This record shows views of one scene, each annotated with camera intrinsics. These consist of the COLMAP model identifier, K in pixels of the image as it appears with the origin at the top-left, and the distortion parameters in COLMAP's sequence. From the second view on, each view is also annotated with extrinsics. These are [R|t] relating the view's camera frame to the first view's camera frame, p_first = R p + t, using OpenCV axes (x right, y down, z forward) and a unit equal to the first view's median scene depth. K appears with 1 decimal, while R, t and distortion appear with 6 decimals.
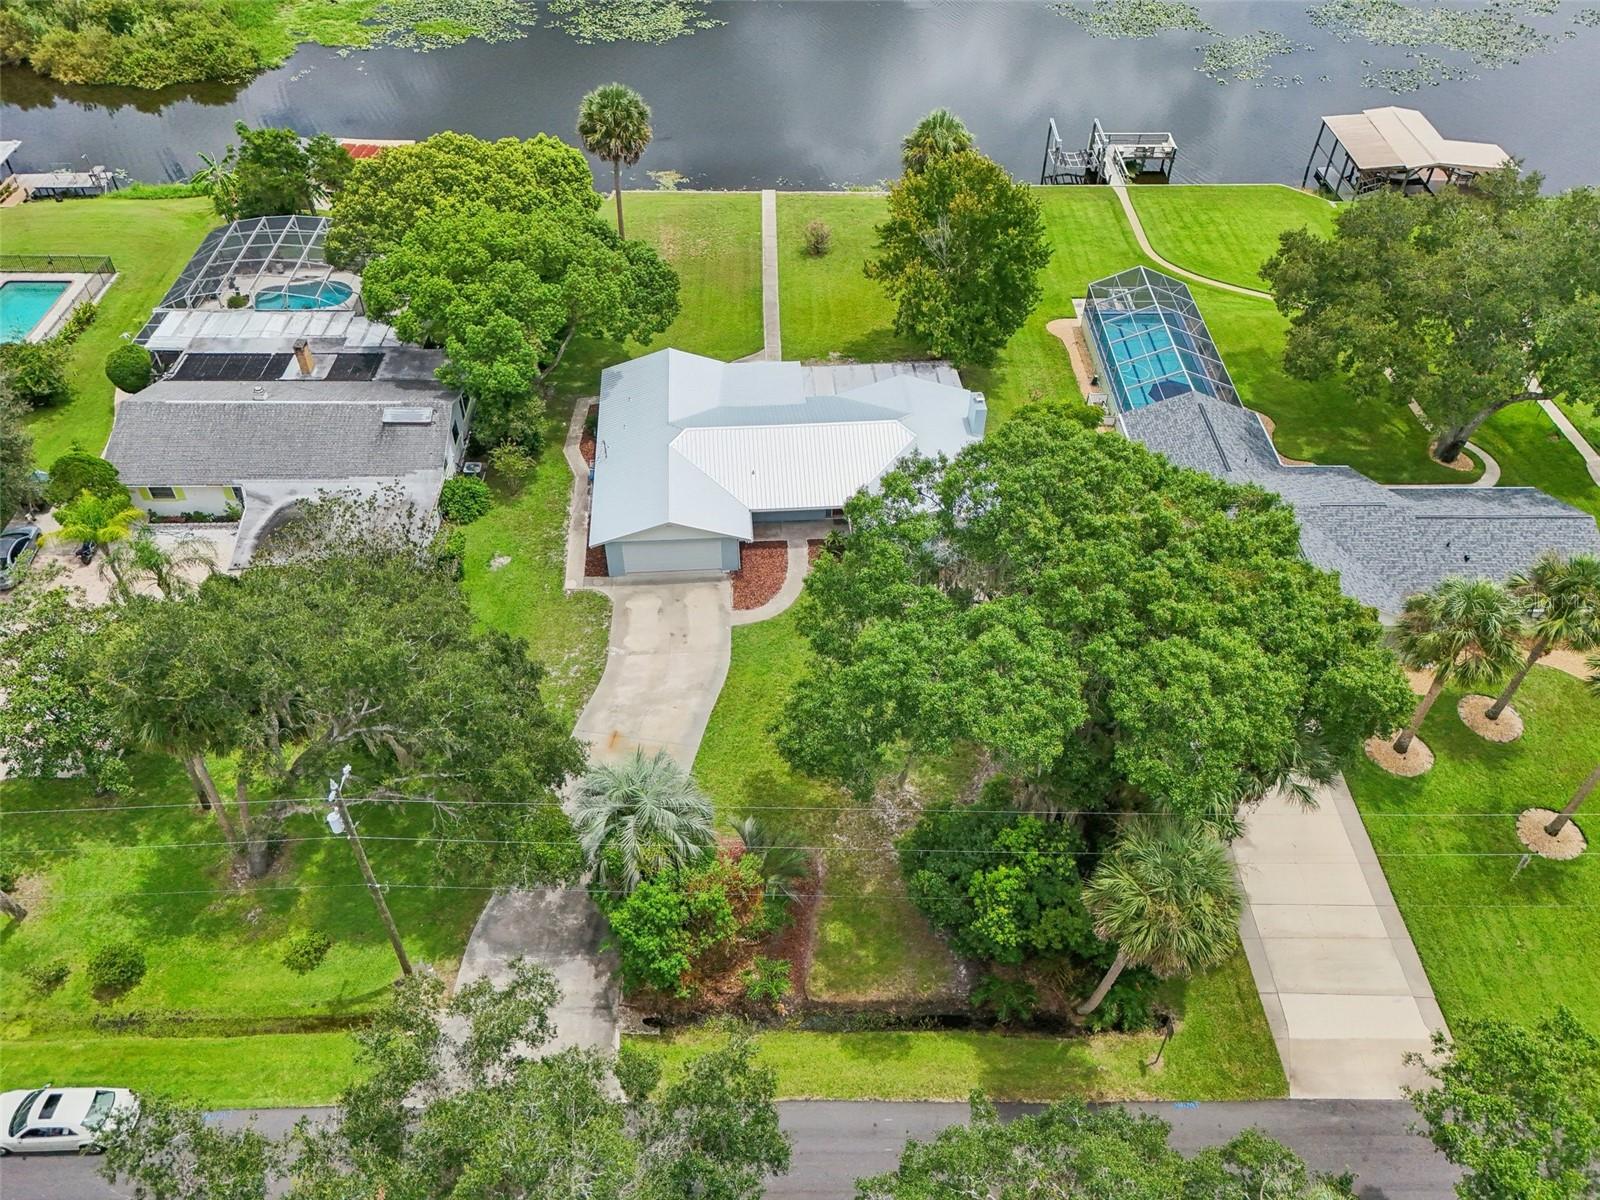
lens RADIAL K [[1216.8, 0, 800.0], [0, 1216.8, 600.0], [0, 0, 1]] dist [0.056399, -0.042020]
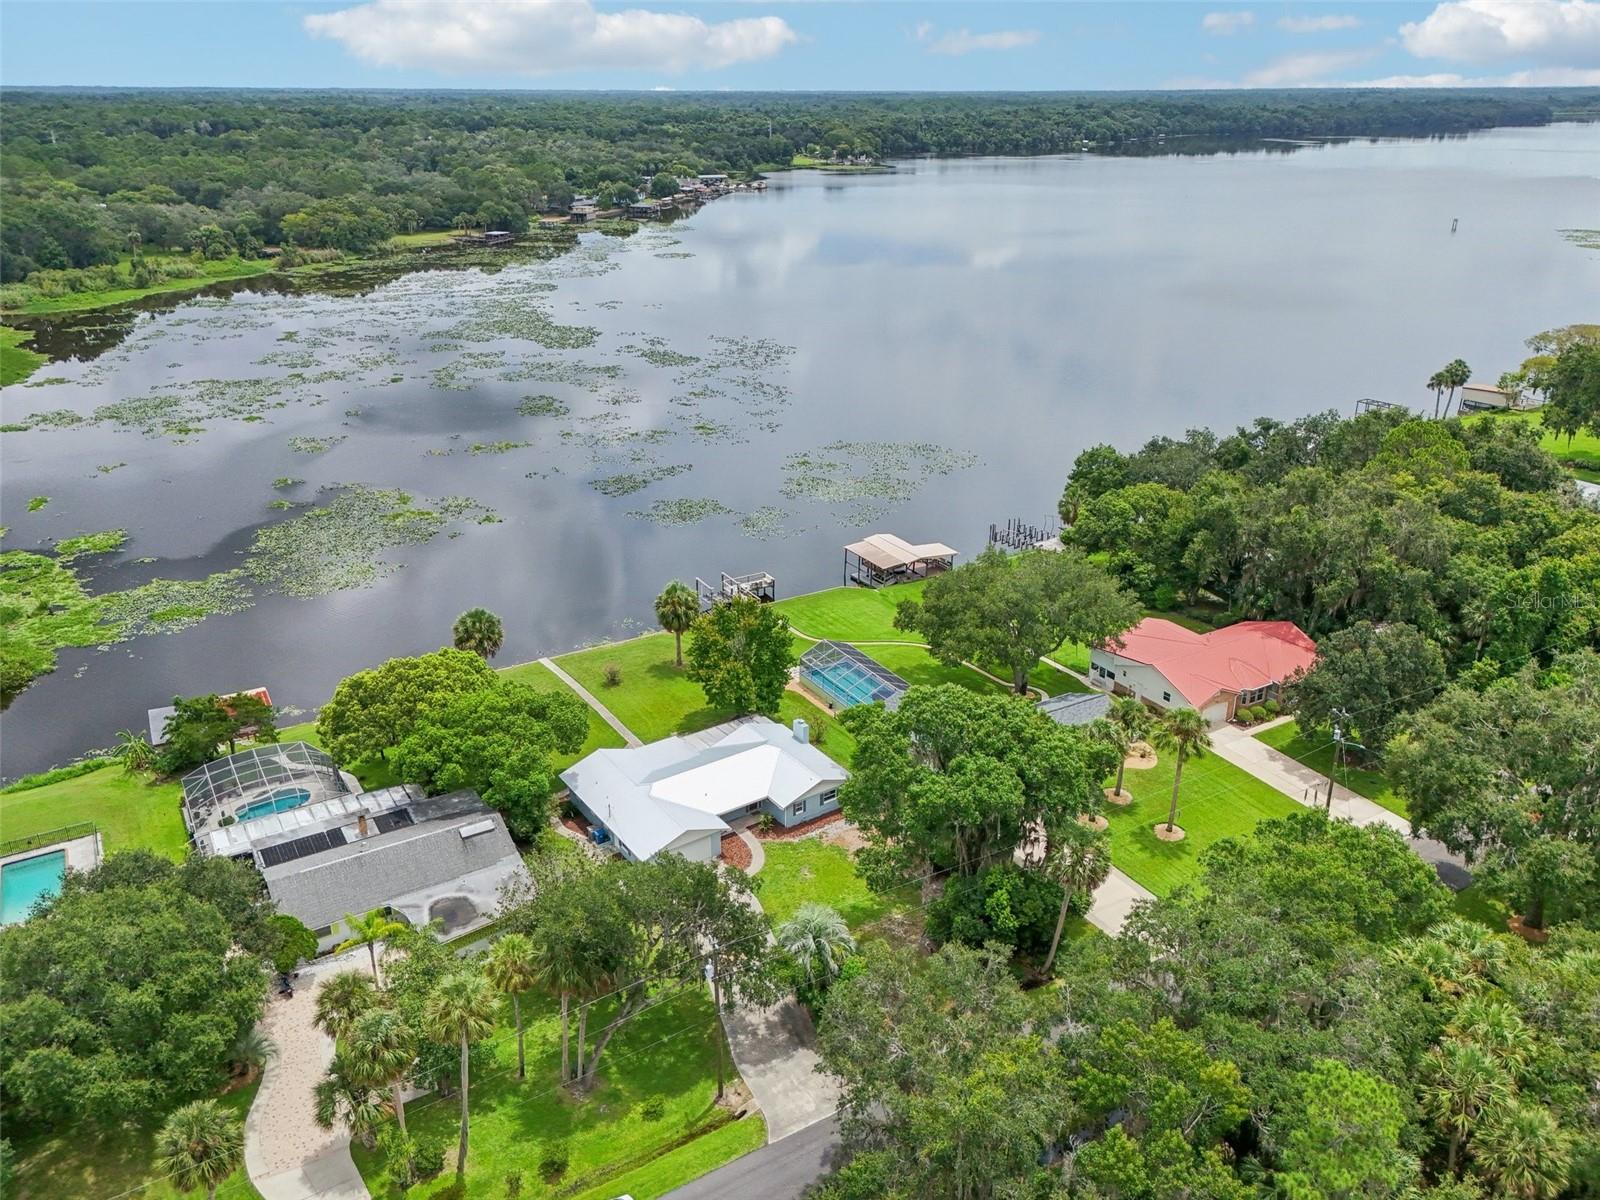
lens RADIAL K [[1197.1, 0, 806.2], [0, 1197.1, 599.7], [0, 0, 1]] dist [0.061922, -0.051405]
pose [[0.861537, -0.202260, 0.465666, -0.552812], [0.355261, 0.895419, -0.268354, 0.123577], [-0.362689, 0.396630, 0.843292, -0.444324]]
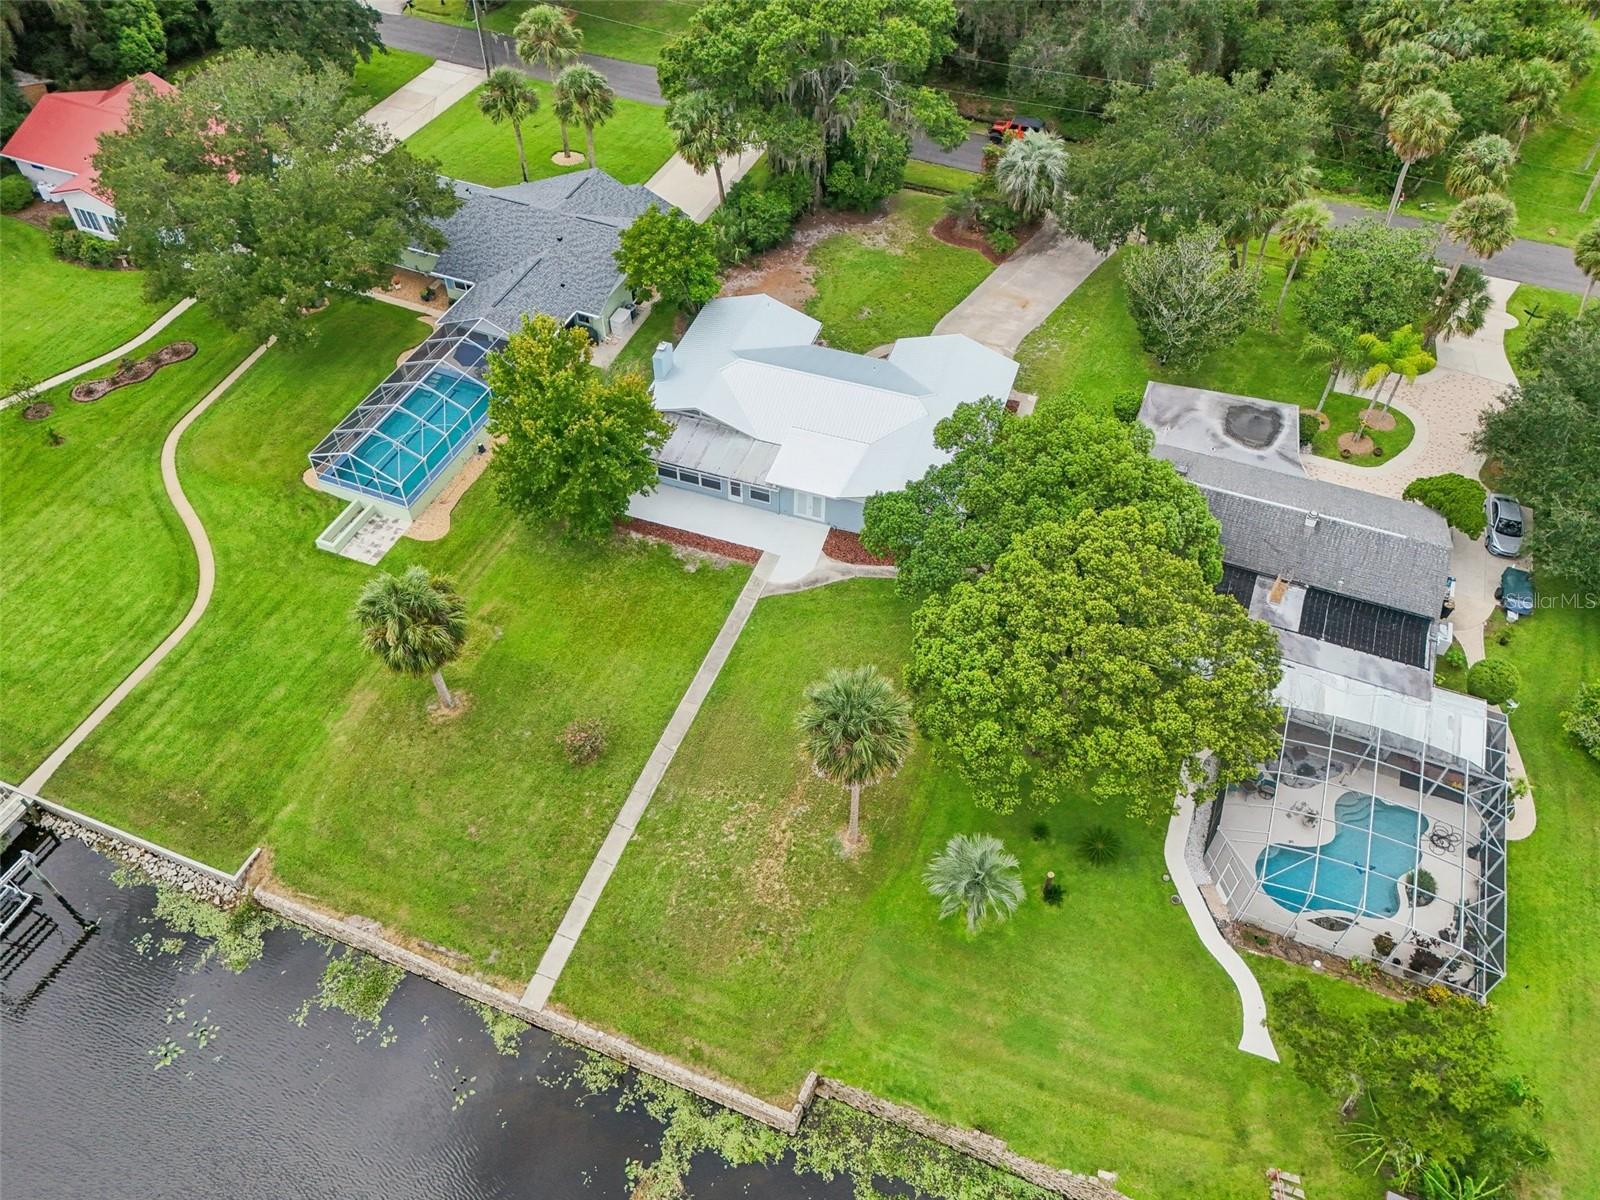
lens RADIAL K [[1197.1, 0, 806.2], [0, 1197.1, 599.7], [0, 0, 1]] dist [0.061922, -0.051405]
pose [[-0.923445, -0.295118, 0.245265, -0.298995], [0.253957, 0.009141, 0.967172, -1.137633], [-0.287672, 0.955417, 0.066506, 1.045696]]
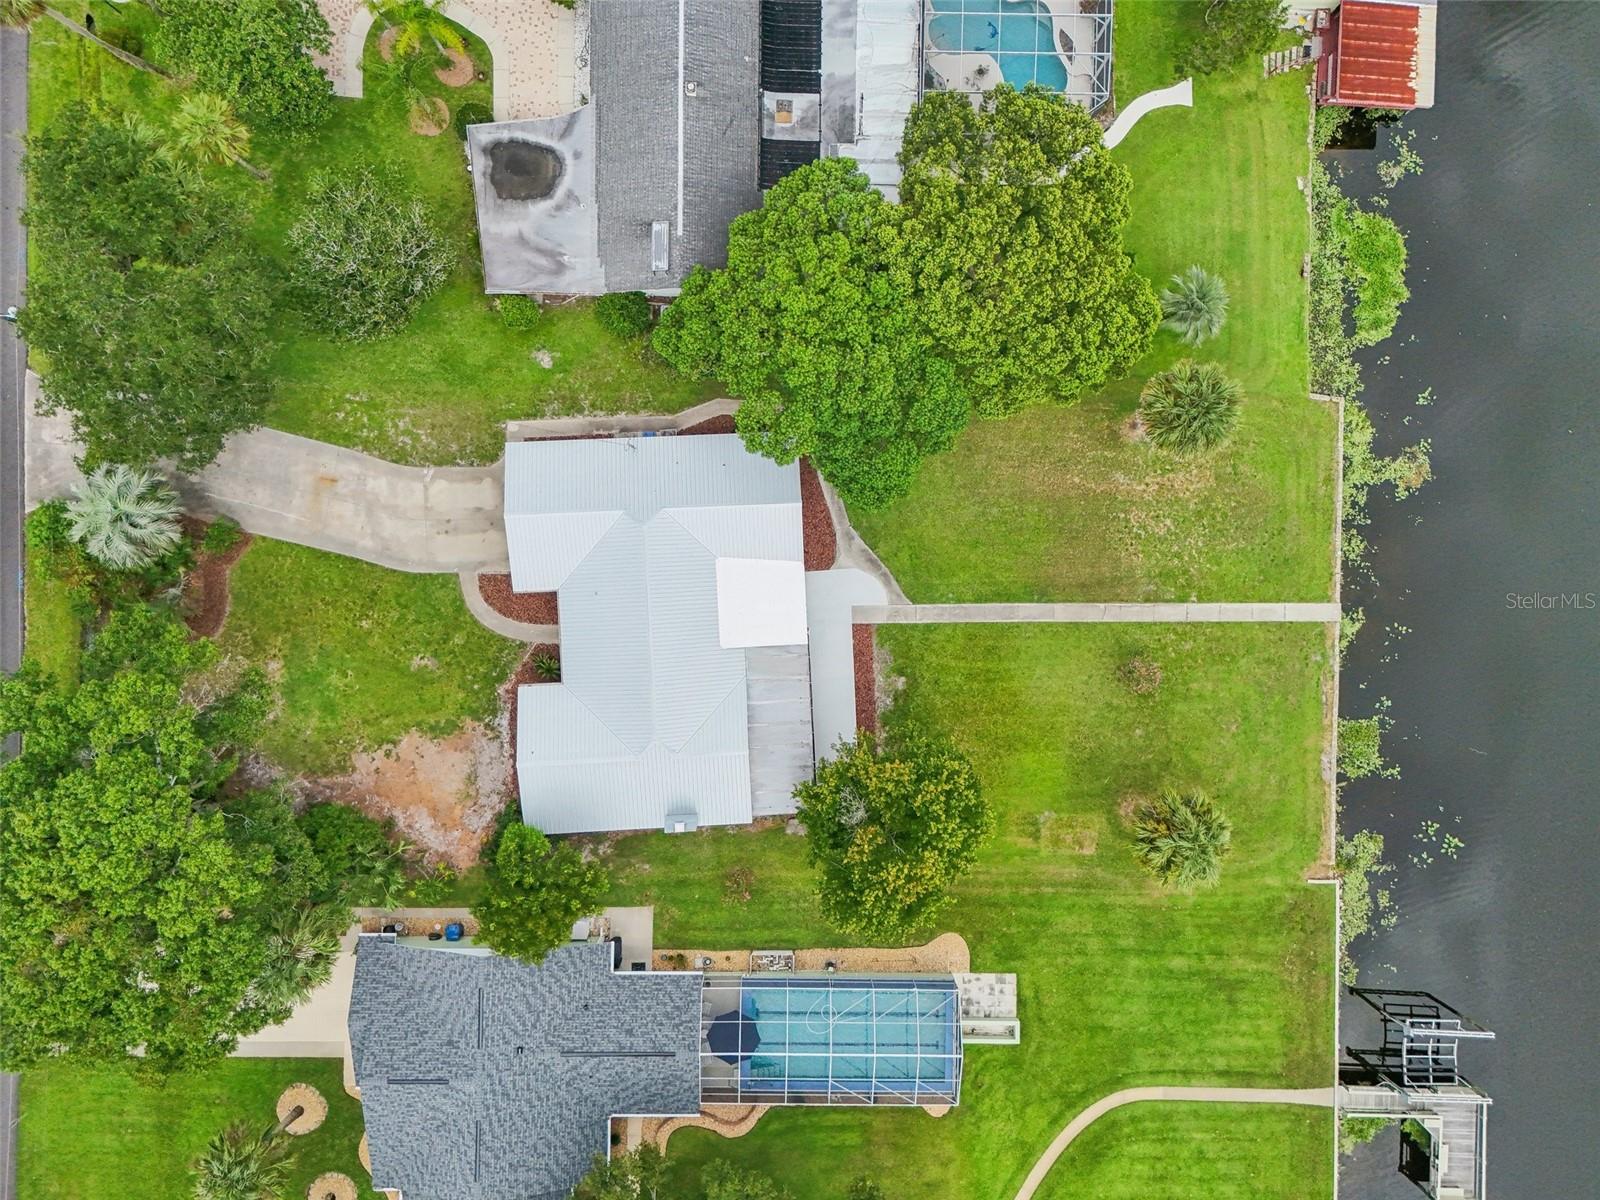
lens RADIAL K [[1216.8, 0, 800.0], [0, 1216.8, 600.0], [0, 0, 1]] dist [0.056399, -0.042020]
pose [[-0.026267, 0.999652, 0.002440, -0.035623], [-0.702142, -0.020187, 0.711751, -0.867735], [0.711552, 0.016982, 0.702428, 0.362059]]
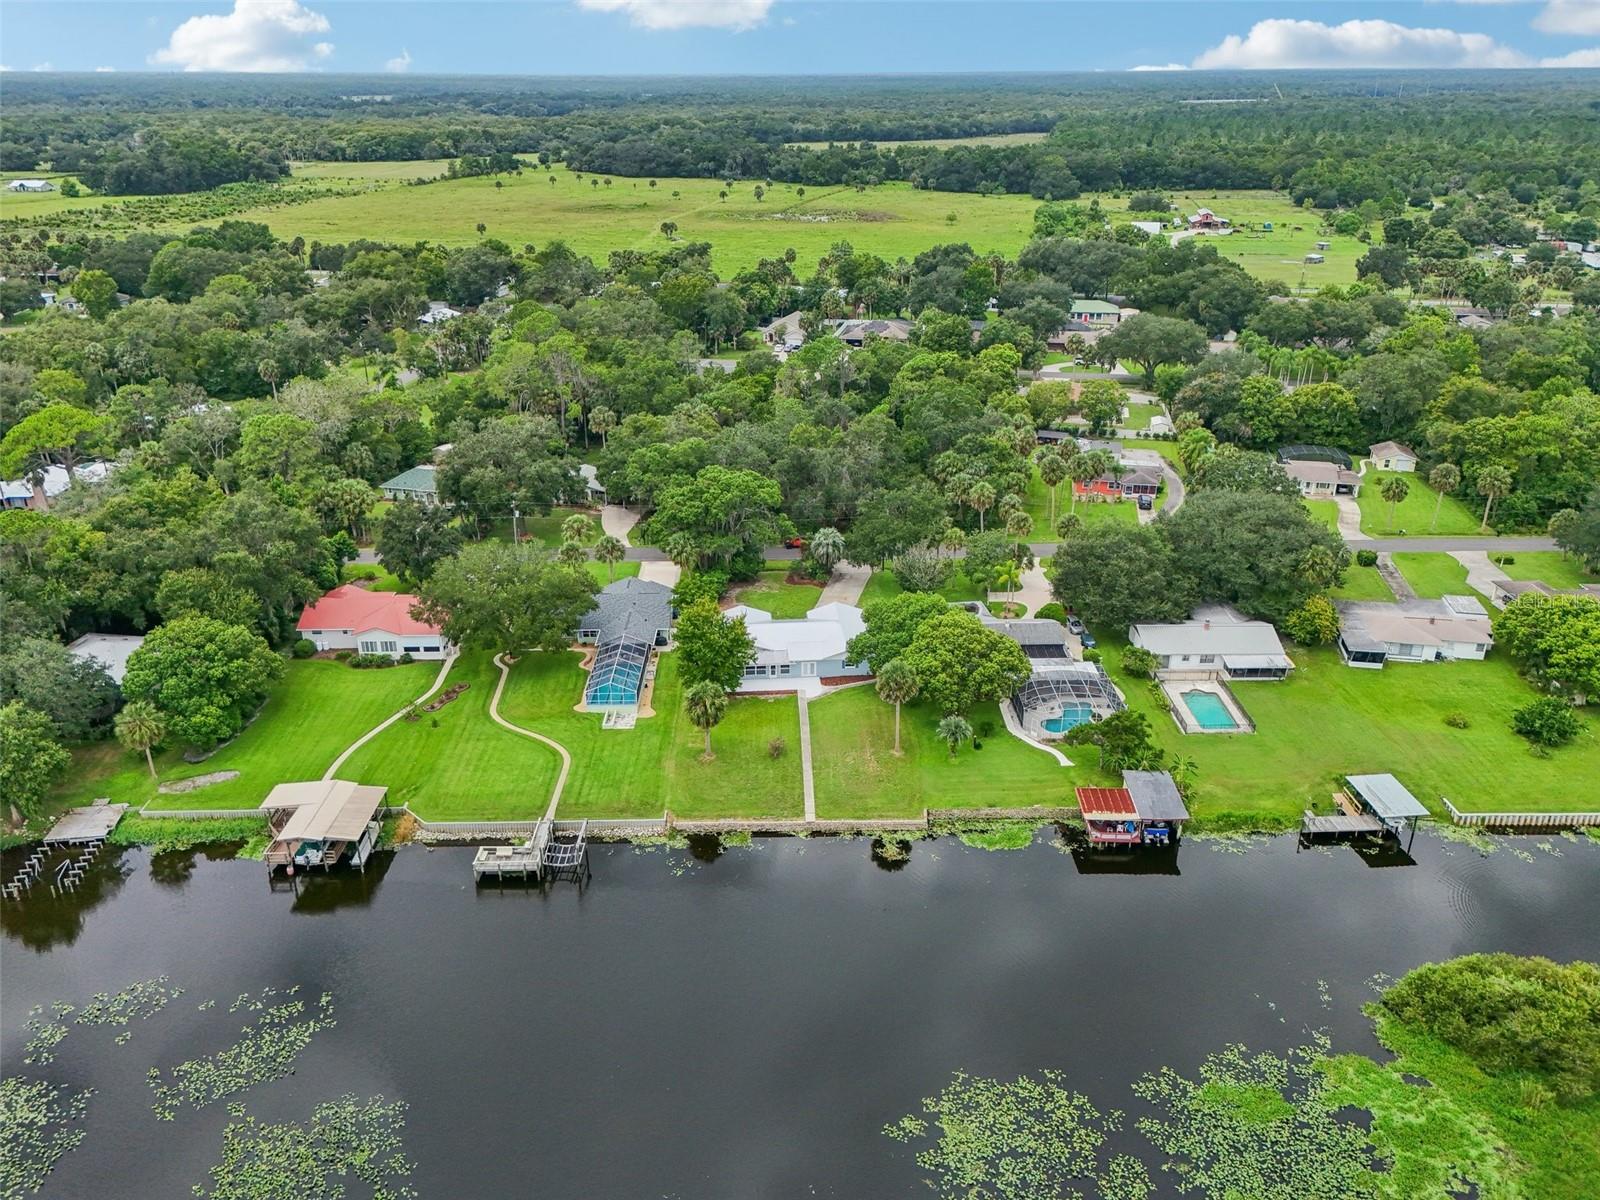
lens RADIAL K [[1216.8, 0, 800.0], [0, 1216.8, 600.0], [0, 0, 1]] dist [0.056399, -0.042020]
pose [[-0.999990, 0.004380, 0.000530, -0.021296], [0.002218, 0.395173, 0.918604, -2.284052], [0.003814, 0.918596, -0.395179, 1.802018]]
